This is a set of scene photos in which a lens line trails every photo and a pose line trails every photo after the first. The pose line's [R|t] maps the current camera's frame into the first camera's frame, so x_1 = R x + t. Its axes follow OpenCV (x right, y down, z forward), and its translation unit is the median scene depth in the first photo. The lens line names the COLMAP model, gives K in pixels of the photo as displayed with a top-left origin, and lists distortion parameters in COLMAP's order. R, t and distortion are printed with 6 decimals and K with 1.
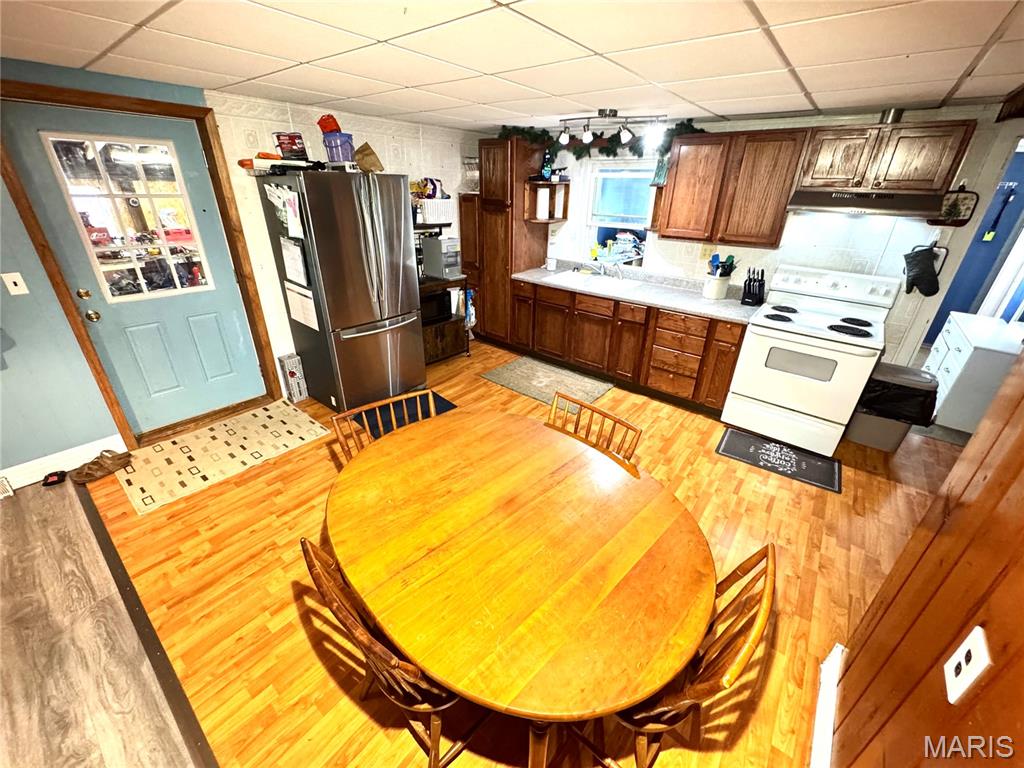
lens RADIAL K [[409.4, 0, 516.6], [0, 409.4, 381.6], [0, 0, 1]] dist [-0.000509, 0.000156]
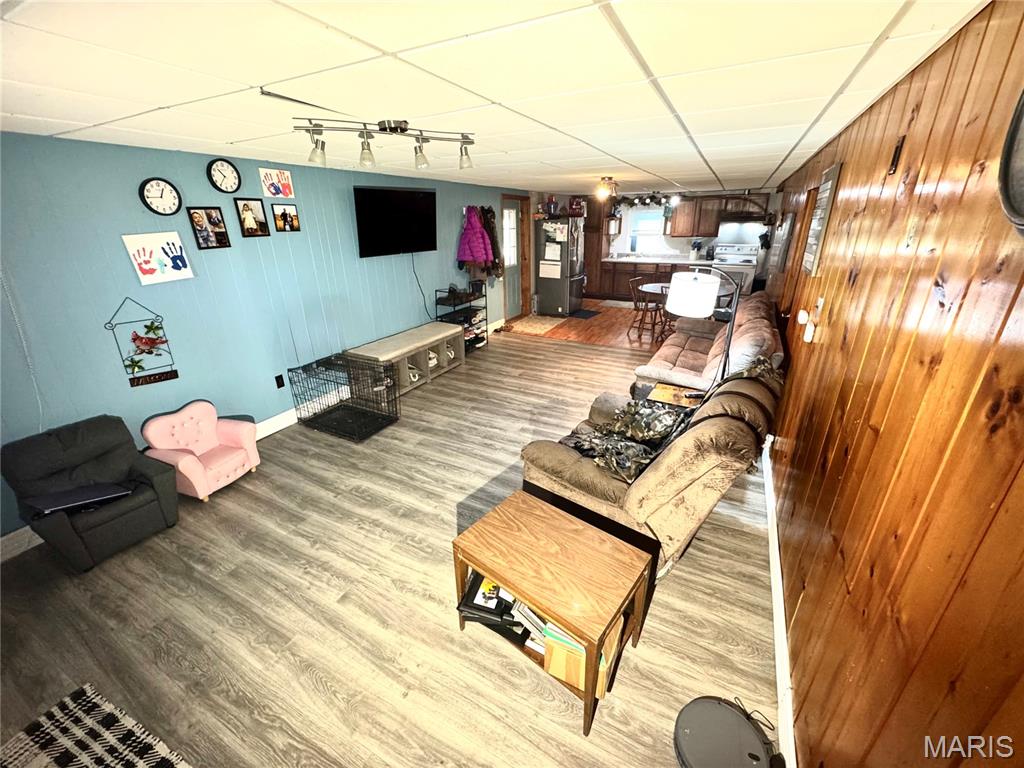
lens RADIAL K [[409.4, 0, 508.9], [0, 409.4, 385.7], [0, 0, 1]] dist [-0.000509, 0.000156]
pose [[0.981207, -0.113279, 0.156209, -1.238895], [0.123178, 0.990849, -0.055187, 0.623486], [-0.148528, 0.073392, 0.986181, -1.383437]]
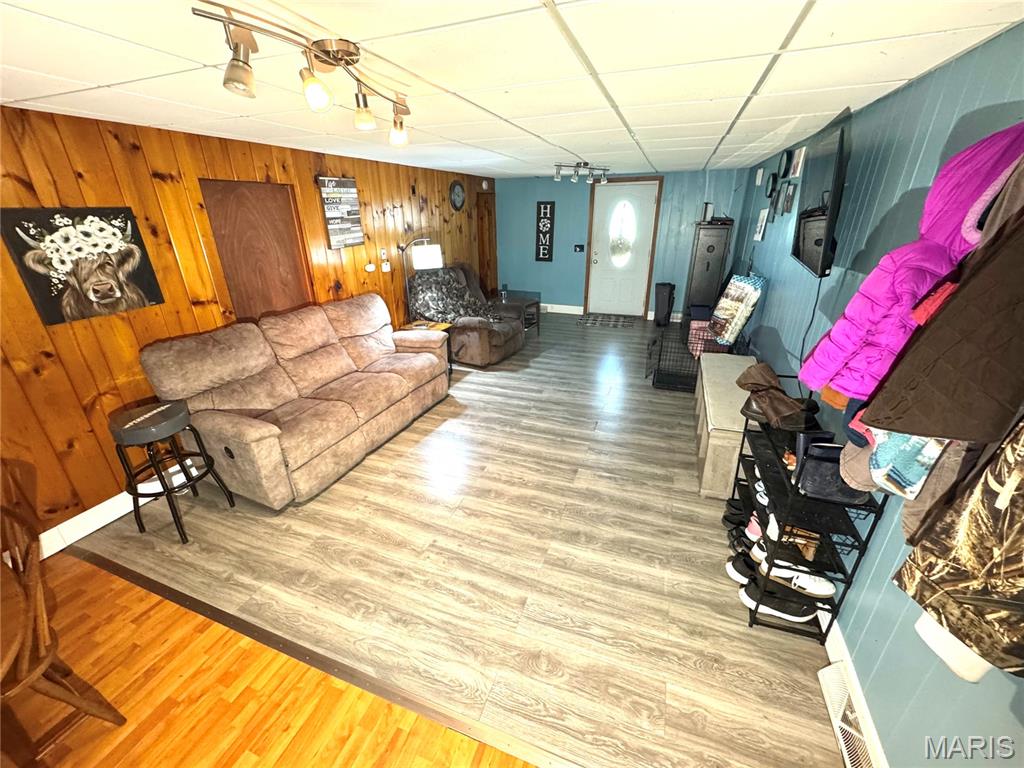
lens RADIAL K [[409.4, 0, 512.6], [0, 409.4, 382.3], [0, 0, 1]] dist [-0.000509, 0.000156]
pose [[-0.951492, 0.096824, -0.292041, -0.531653], [-0.153119, 0.674282, 0.722425, -0.321340], [0.266866, 0.732099, -0.626748, 0.633249]]
